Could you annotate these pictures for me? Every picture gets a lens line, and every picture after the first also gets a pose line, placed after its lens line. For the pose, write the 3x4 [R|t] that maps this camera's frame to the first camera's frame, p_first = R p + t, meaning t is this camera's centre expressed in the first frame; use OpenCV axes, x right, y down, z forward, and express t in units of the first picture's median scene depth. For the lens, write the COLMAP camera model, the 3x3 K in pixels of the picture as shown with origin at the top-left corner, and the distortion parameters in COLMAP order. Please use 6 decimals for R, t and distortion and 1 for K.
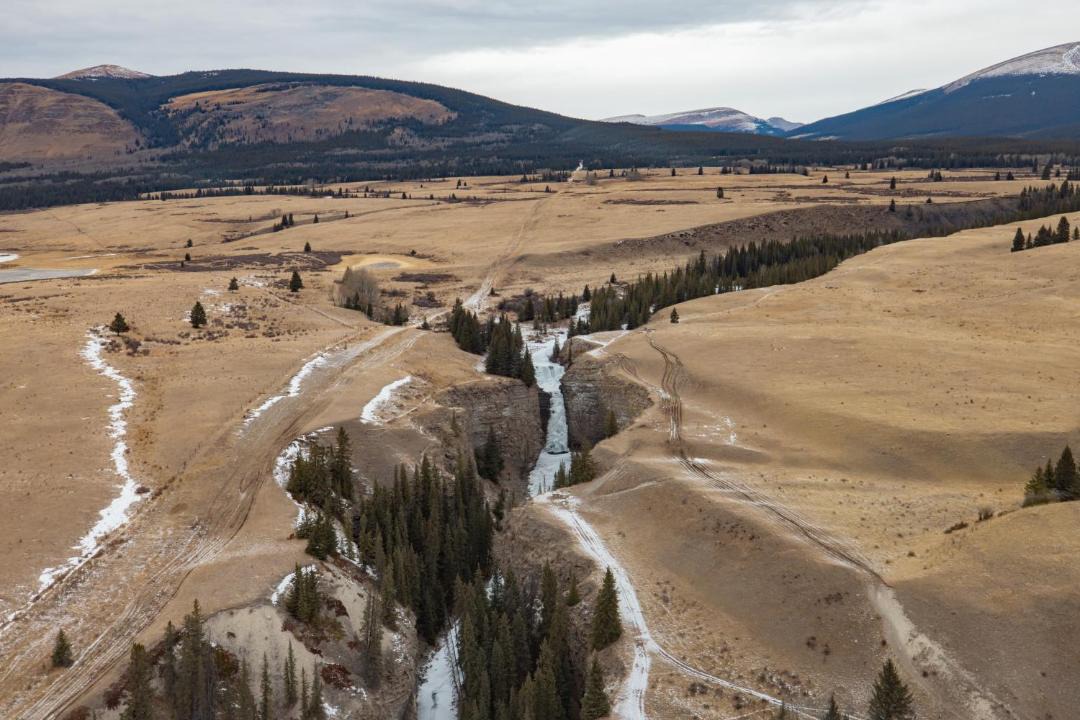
lens RADIAL K [[1244.7, 0, 540.0], [0, 1244.7, 360.0], [0, 0, 1]] dist [-0.015201, 0.026762]
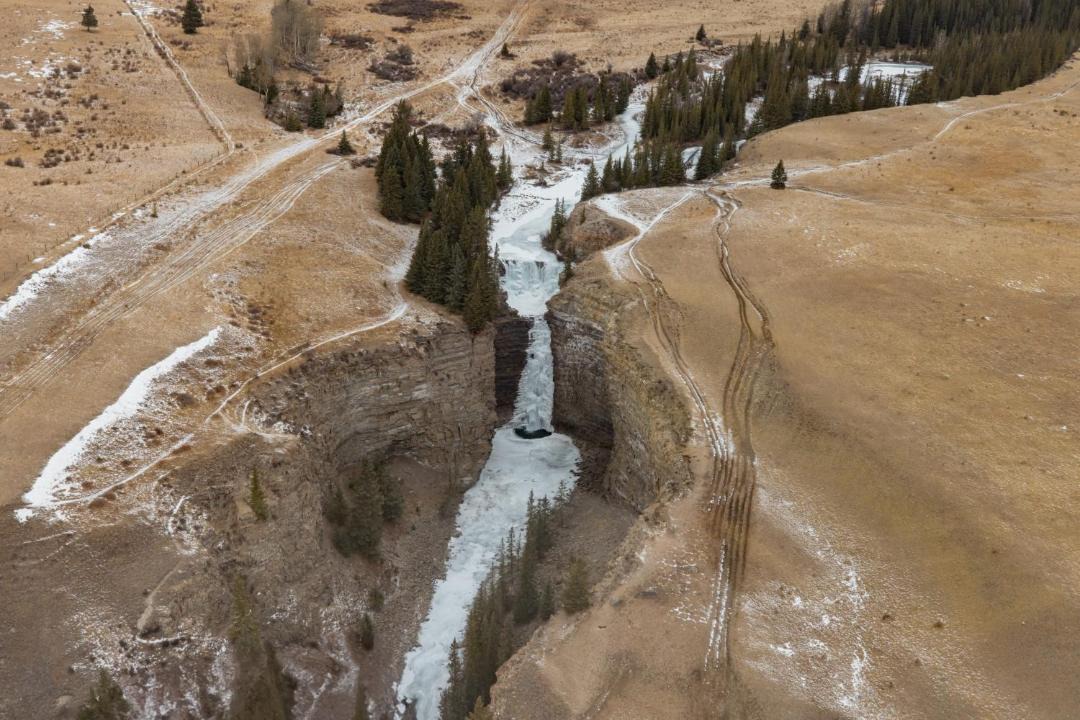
lens RADIAL K [[1244.7, 0, 540.0], [0, 1244.7, 360.0], [0, 0, 1]] dist [-0.015201, 0.026762]
pose [[0.993193, 0.093052, -0.070062, 0.052548], [-0.070217, 0.958223, 0.277270, -0.108457], [0.092935, -0.270463, 0.958234, 0.471516]]
